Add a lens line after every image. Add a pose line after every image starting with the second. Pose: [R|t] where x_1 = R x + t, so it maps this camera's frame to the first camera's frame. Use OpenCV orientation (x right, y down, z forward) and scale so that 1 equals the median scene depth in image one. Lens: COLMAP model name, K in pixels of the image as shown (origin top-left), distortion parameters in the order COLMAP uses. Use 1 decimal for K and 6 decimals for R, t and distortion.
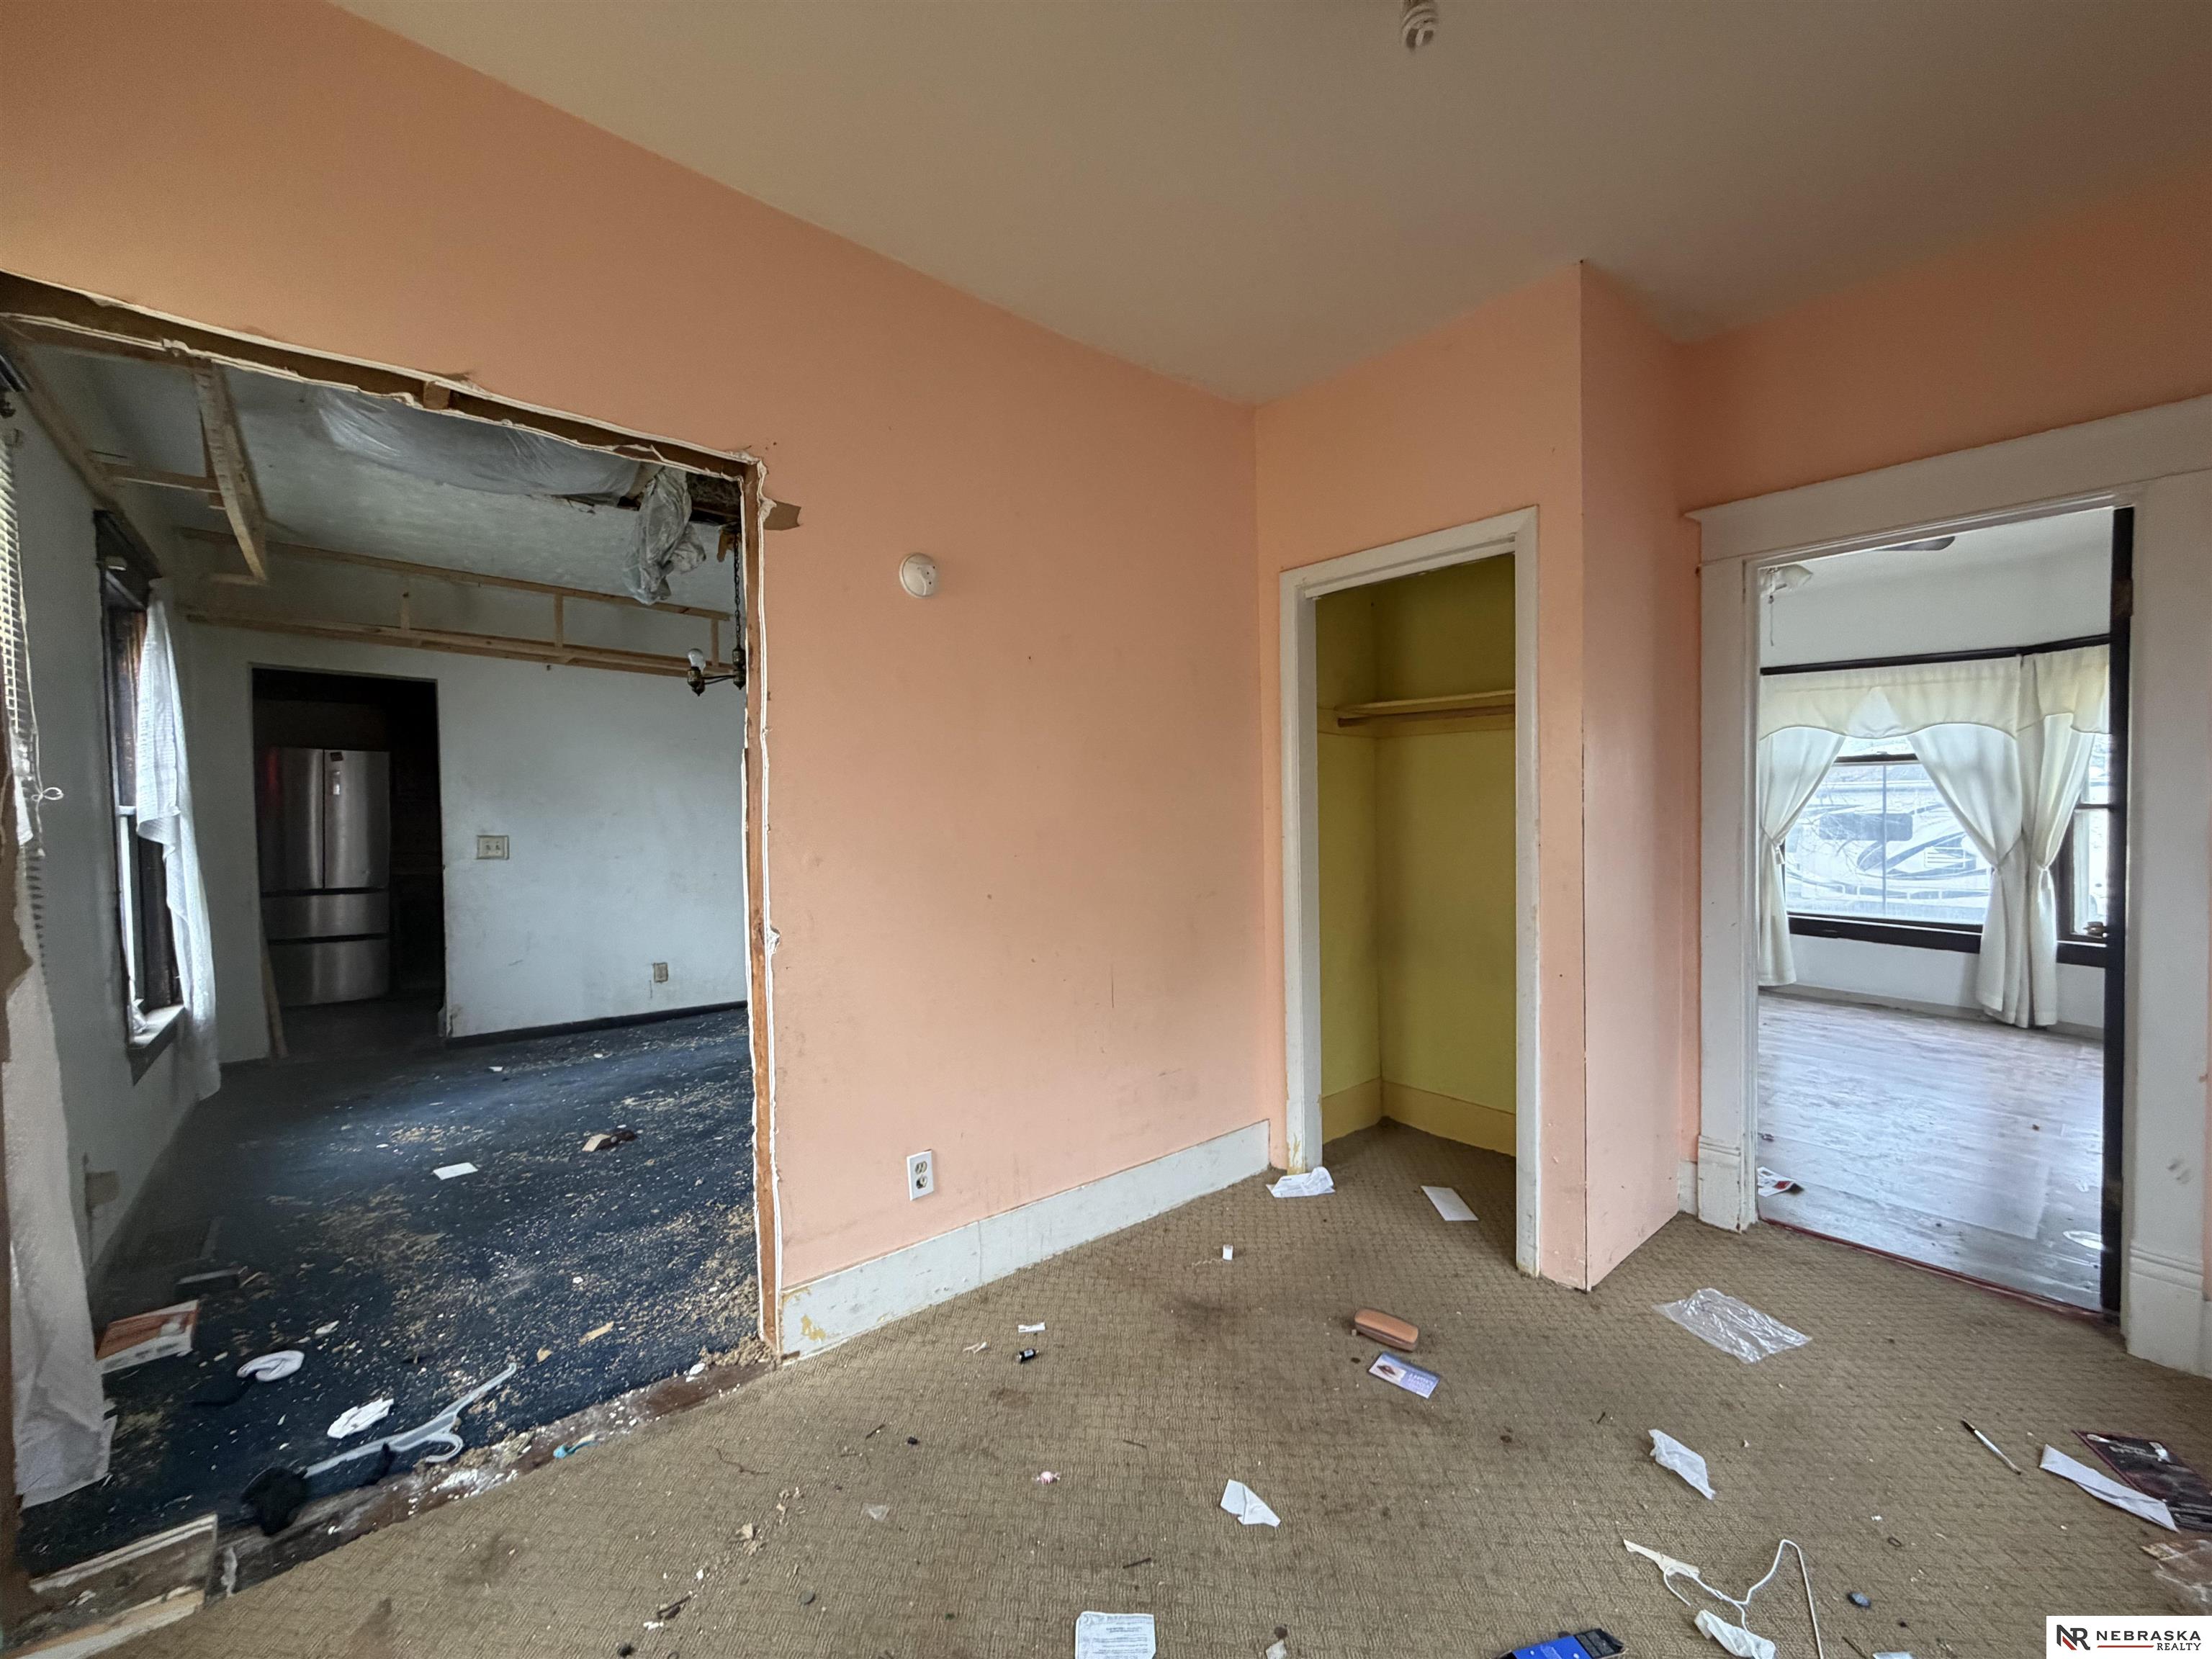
lens RADIAL K [[871.6, 0, 1106.0], [0, 871.6, 829.5], [0, 0, 1]] dist [0.001985, 0.000020]
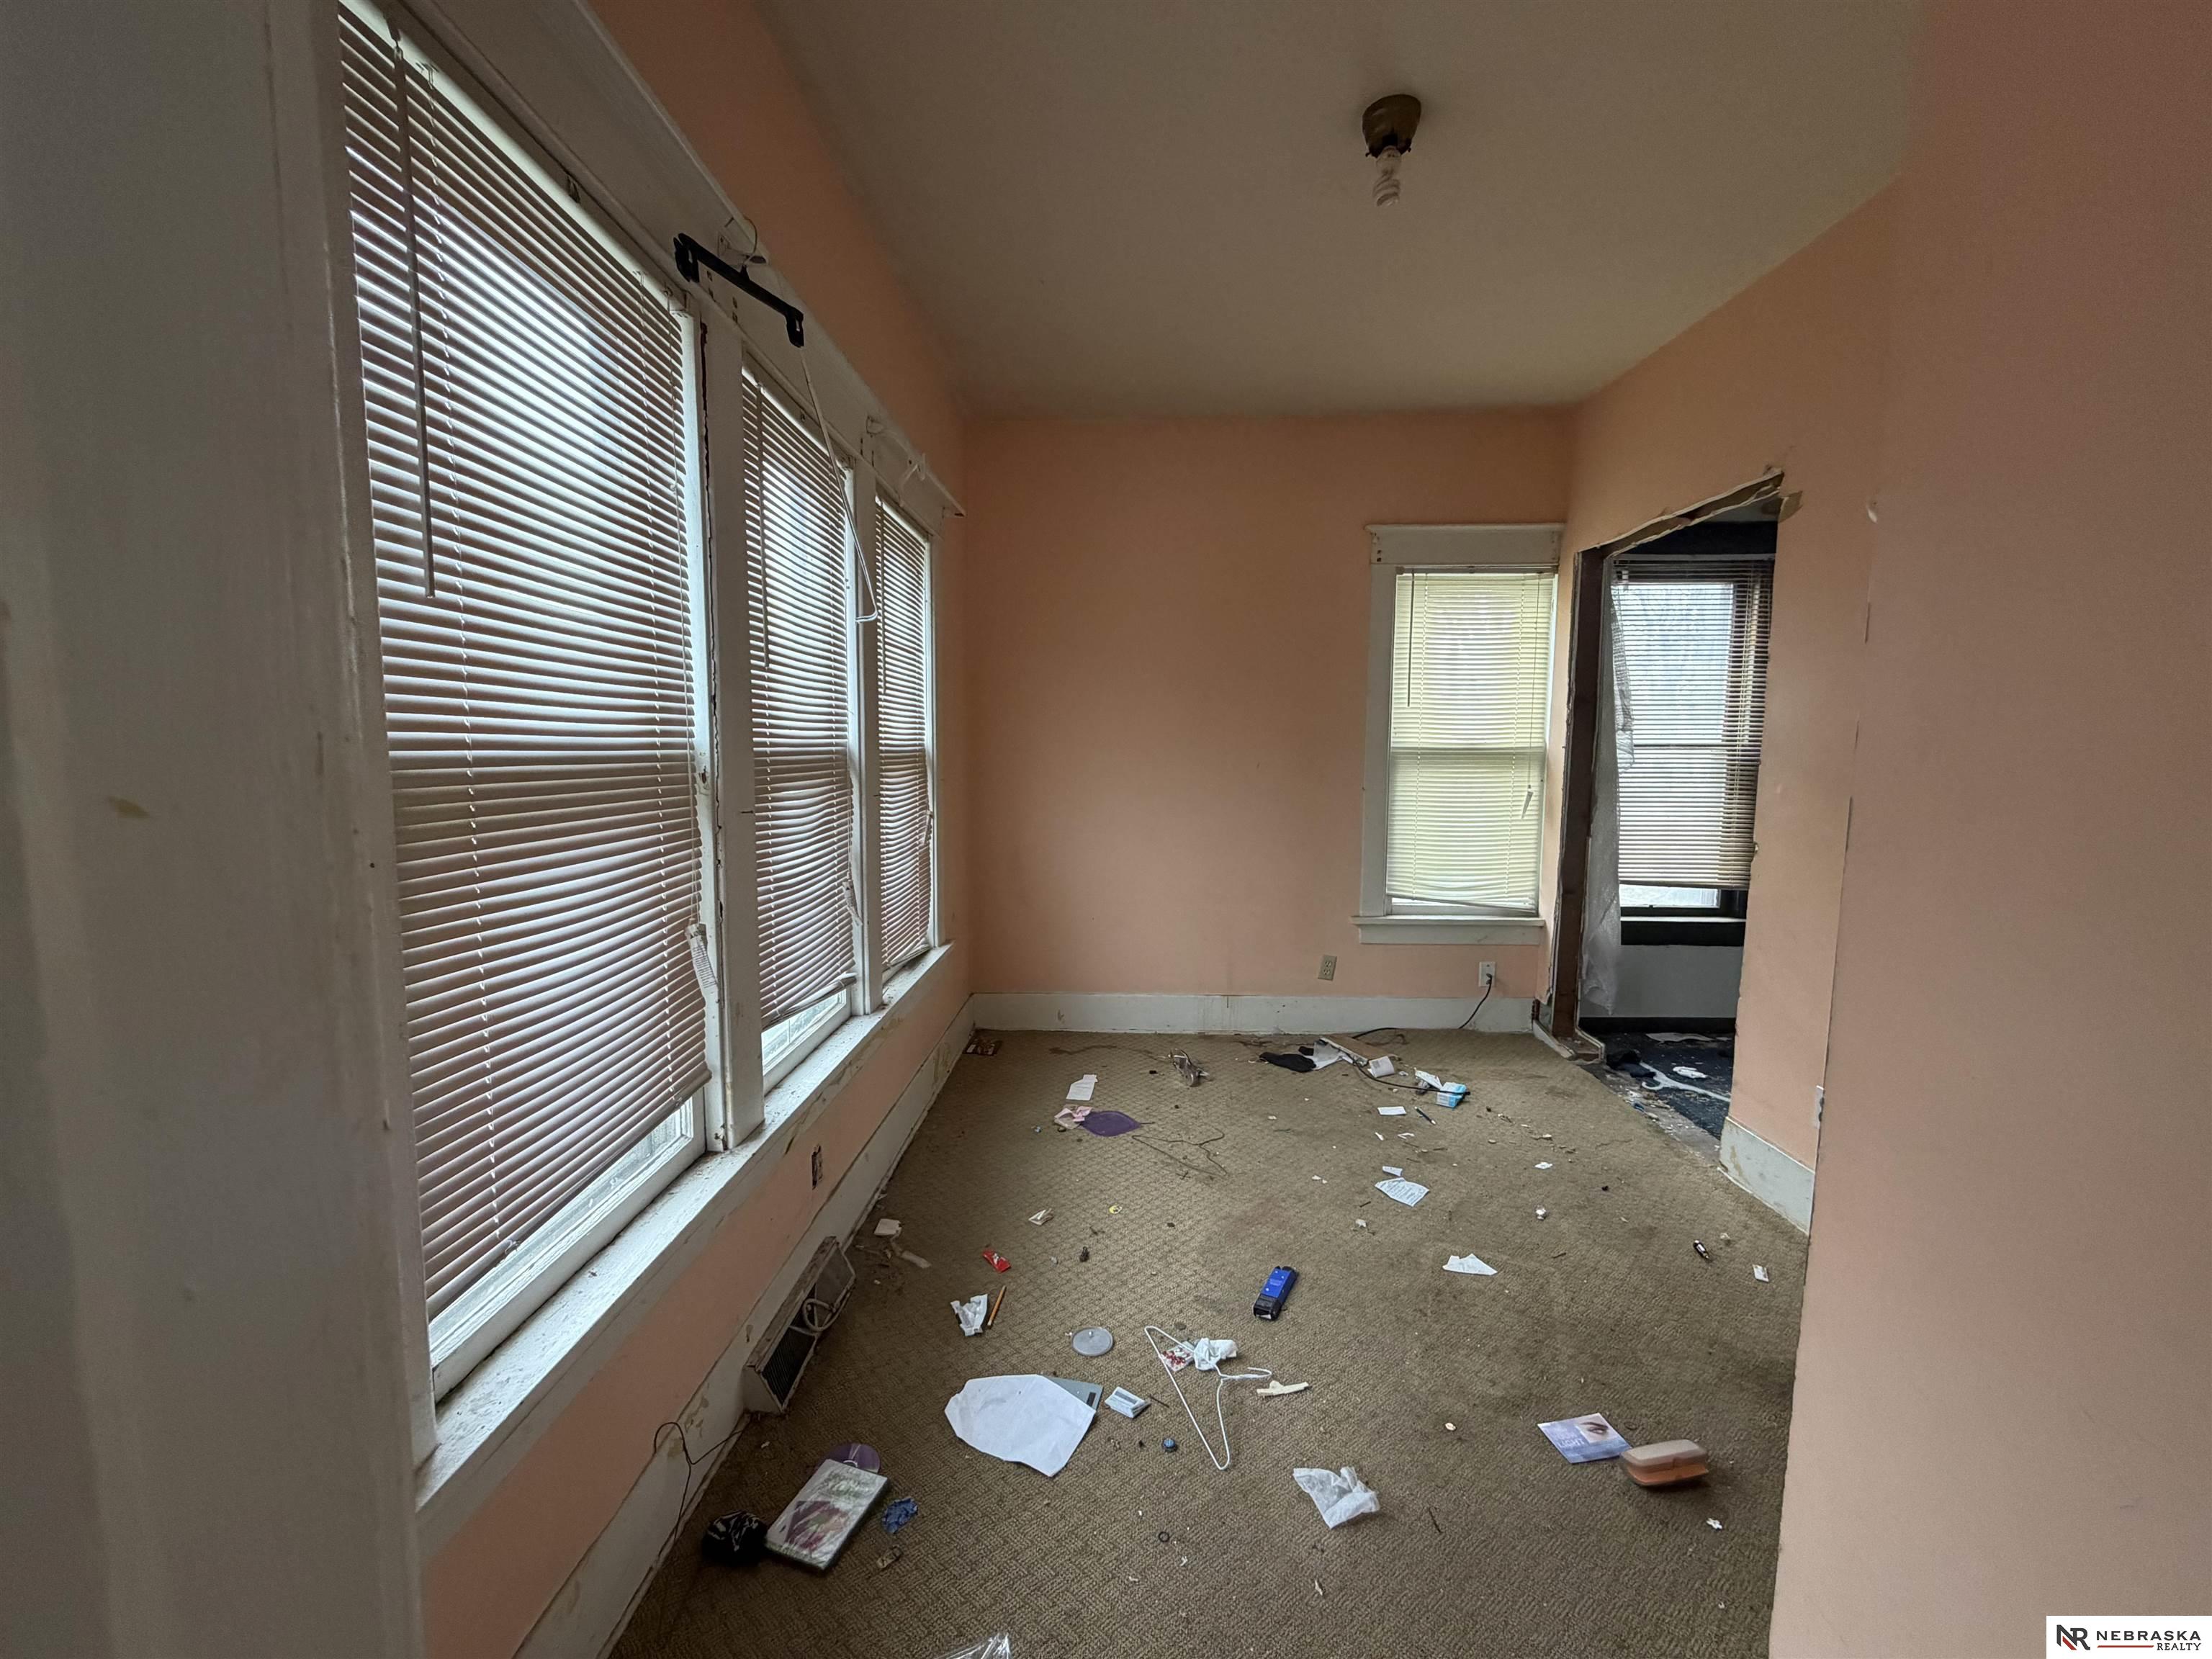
lens RADIAL K [[871.6, 0, 1106.0], [0, 871.6, 829.5], [0, 0, 1]] dist [0.001985, 0.000020]
pose [[-0.667533, 0.077225, -0.740564, 1.418781], [-0.017158, 0.992747, 0.118989, -0.046811], [0.744382, 0.092136, -0.661367, 1.348212]]
